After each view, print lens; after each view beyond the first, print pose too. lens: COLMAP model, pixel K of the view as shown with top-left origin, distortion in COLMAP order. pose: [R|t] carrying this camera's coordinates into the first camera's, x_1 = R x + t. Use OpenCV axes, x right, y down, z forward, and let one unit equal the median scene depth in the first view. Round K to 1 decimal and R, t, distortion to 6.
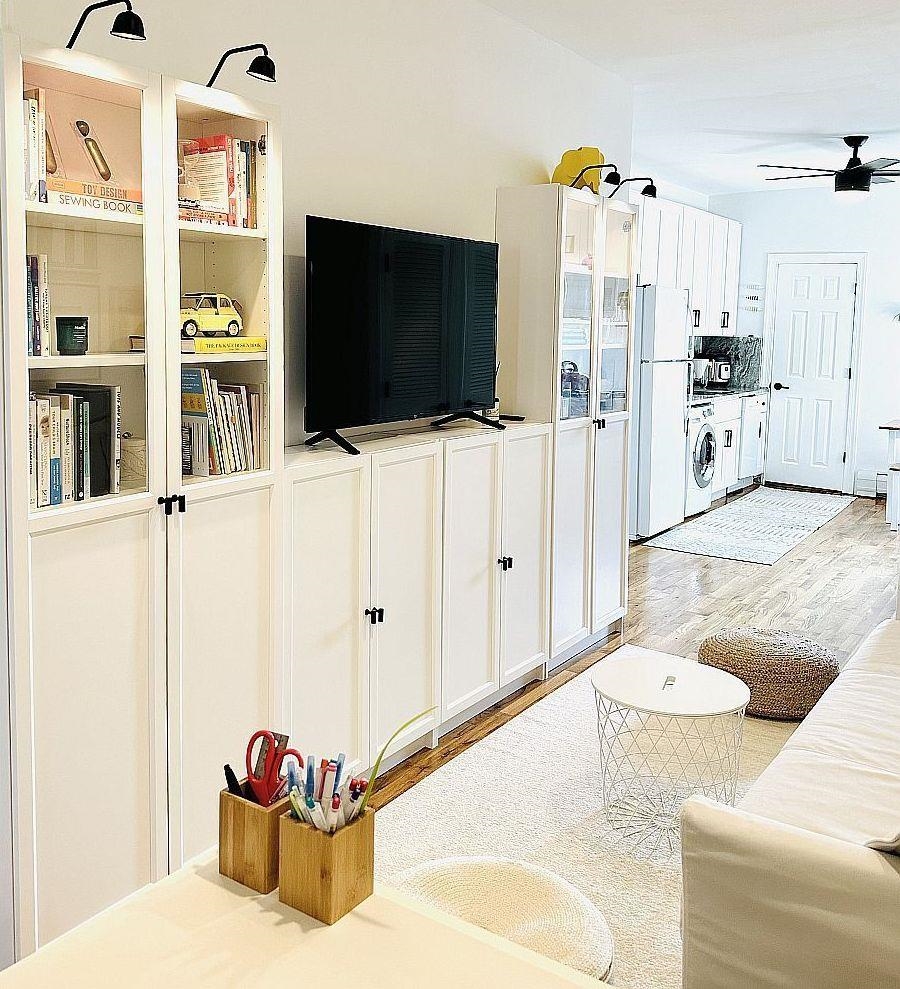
lens RADIAL K [[977.7, 0, 399.5], [0, 977.7, 436.7], [0, 0, 1]] dist [-0.019256, 0.000000]
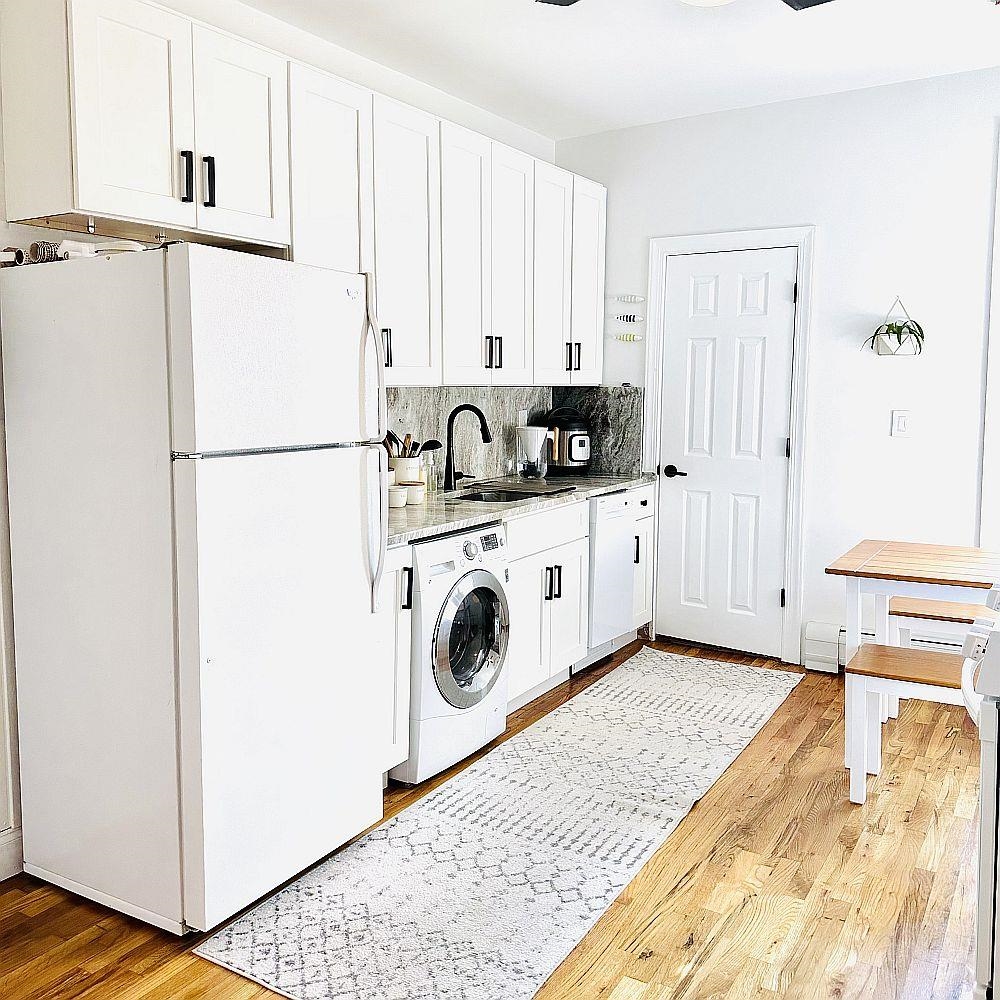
lens RADIAL K [[943.2, 0, 501.8], [0, 943.2, 502.9], [0, 0, 1]] dist [0.025334, 0.000000]
pose [[0.997058, -0.035282, 0.068042, 0.250568], [0.034401, 0.999309, 0.014086, -0.044165], [-0.068492, -0.011704, 0.997583, 0.452791]]
